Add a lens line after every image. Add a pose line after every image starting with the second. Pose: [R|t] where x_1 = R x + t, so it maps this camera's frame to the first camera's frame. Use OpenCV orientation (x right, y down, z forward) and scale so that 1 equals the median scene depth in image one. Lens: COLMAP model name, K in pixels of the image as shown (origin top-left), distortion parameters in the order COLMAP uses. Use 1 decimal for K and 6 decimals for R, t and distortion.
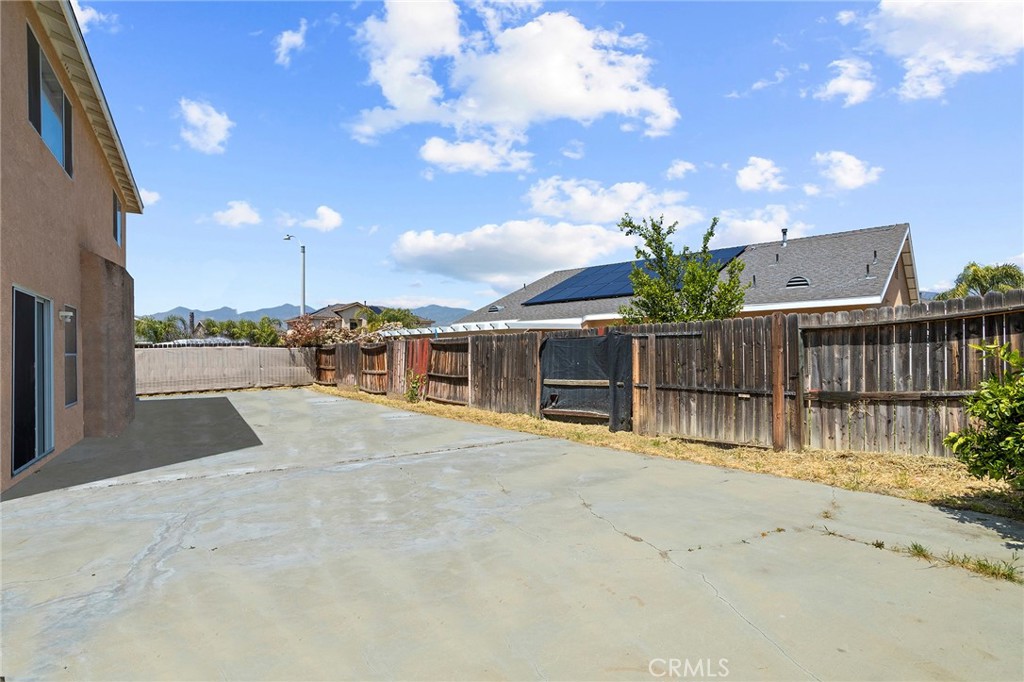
lens RADIAL K [[491.9, 0, 509.6], [0, 491.9, 336.6], [0, 0, 1]] dist [-0.046270, 0.030260]
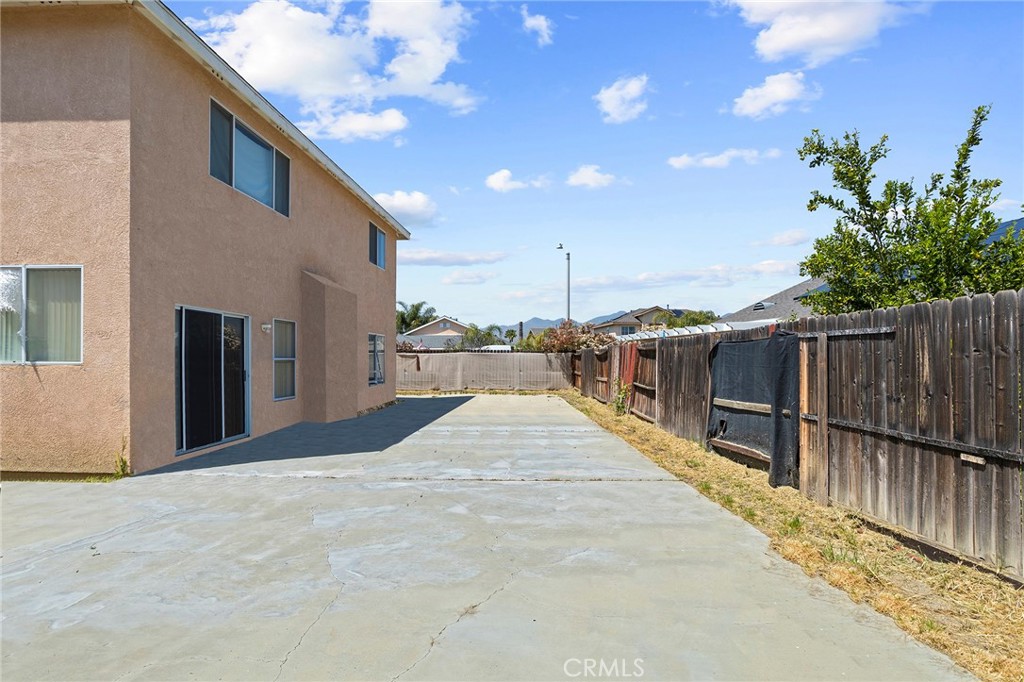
lens RADIAL K [[503.9, 0, 512.1], [0, 503.9, 347.7], [0, 0, 1]] dist [-0.047985, 0.033889]
pose [[0.830131, -0.003459, -0.557557, 0.303082], [0.010176, 0.999908, 0.008947, 0.002912], [0.557475, -0.013101, 0.830090, 0.277420]]
